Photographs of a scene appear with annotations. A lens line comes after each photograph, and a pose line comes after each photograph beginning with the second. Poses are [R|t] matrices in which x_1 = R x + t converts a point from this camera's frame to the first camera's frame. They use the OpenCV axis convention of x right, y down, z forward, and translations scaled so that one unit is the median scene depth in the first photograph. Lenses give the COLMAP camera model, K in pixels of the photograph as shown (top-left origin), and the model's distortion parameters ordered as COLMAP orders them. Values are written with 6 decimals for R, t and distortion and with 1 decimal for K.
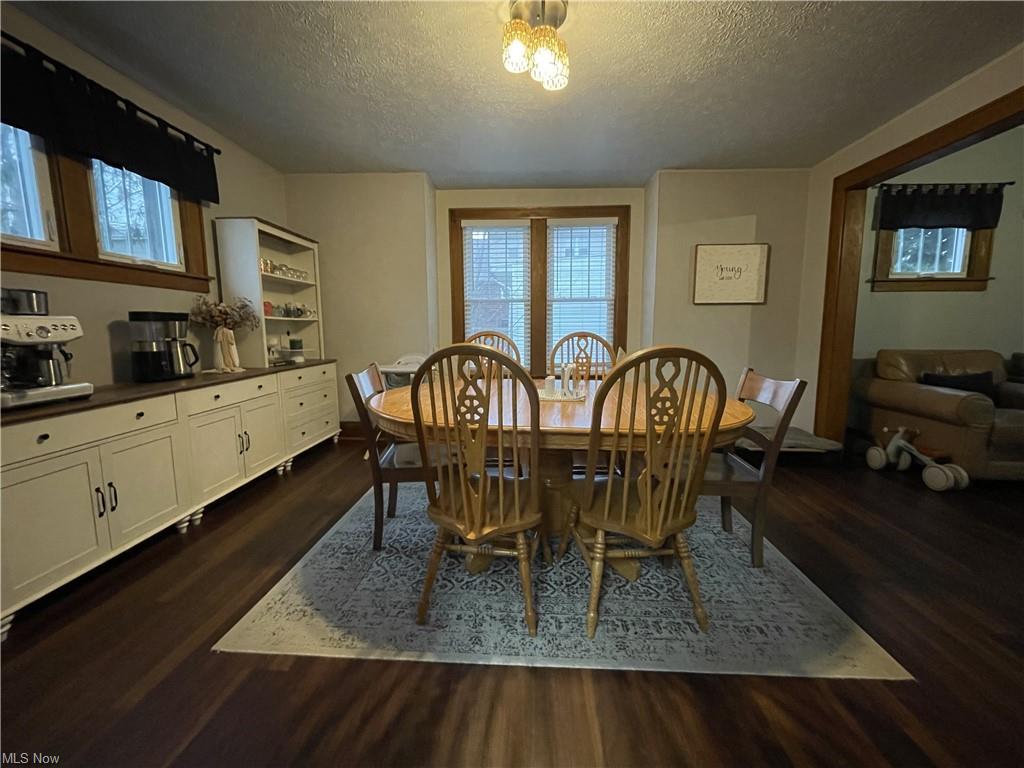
lens RADIAL K [[410.0, 0, 512.0], [0, 410.0, 384.0], [0, 0, 1]] dist [-0.005645, -0.000267]
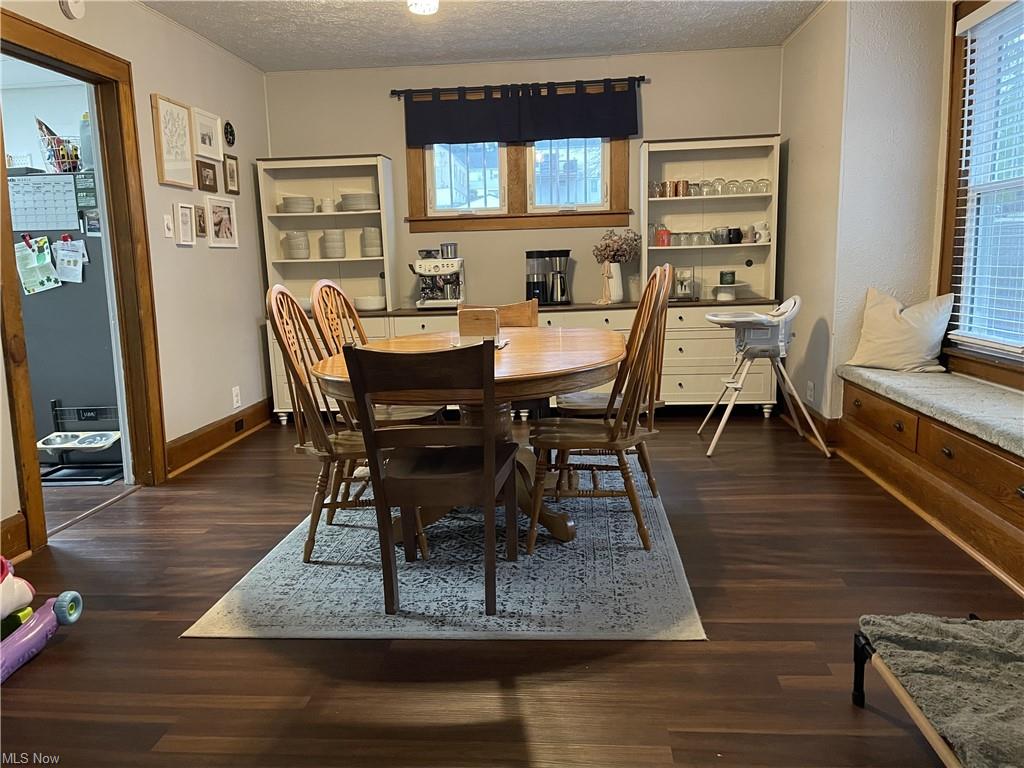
lens RADIAL K [[771.7, 0, 512.0], [0, 771.7, 384.0], [0, 0, 1]] dist [0.002291, 0.000503]
pose [[-0.041875, 0.153169, -0.987312, 1.607243], [-0.104046, 0.982138, 0.156779, -0.140090], [0.993691, 0.109291, -0.025191, 1.053979]]
